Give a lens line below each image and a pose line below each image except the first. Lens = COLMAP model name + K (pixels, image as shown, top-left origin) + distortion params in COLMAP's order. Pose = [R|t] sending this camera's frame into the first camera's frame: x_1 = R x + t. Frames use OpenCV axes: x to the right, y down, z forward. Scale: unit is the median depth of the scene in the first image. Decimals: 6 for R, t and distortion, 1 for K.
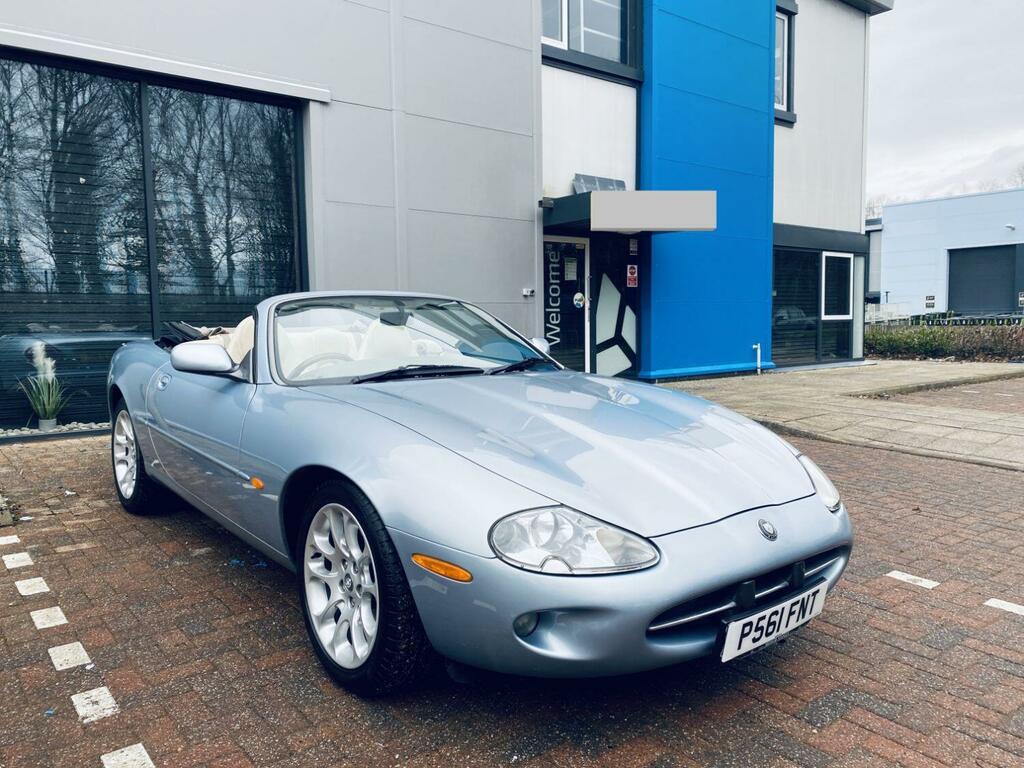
lens RADIAL K [[758.5, 0, 512.0], [0, 758.5, 384.0], [0, 0, 1]] dist [0.040842, -0.043934]
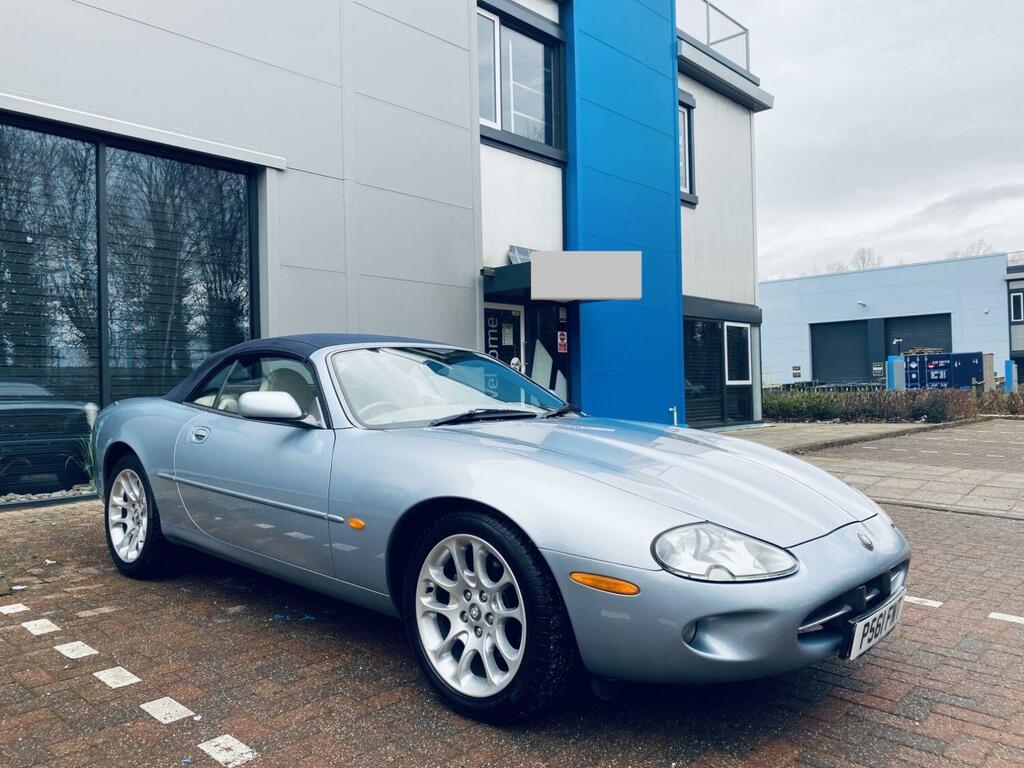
lens RADIAL K [[758.5, 0, 512.0], [0, 758.5, 384.0], [0, 0, 1]] dist [0.040842, -0.043934]
pose [[0.989823, -0.007429, 0.142109, -0.133208], [0.020707, 0.995526, -0.092189, 0.021230], [-0.140789, 0.094193, 0.985549, -0.022071]]
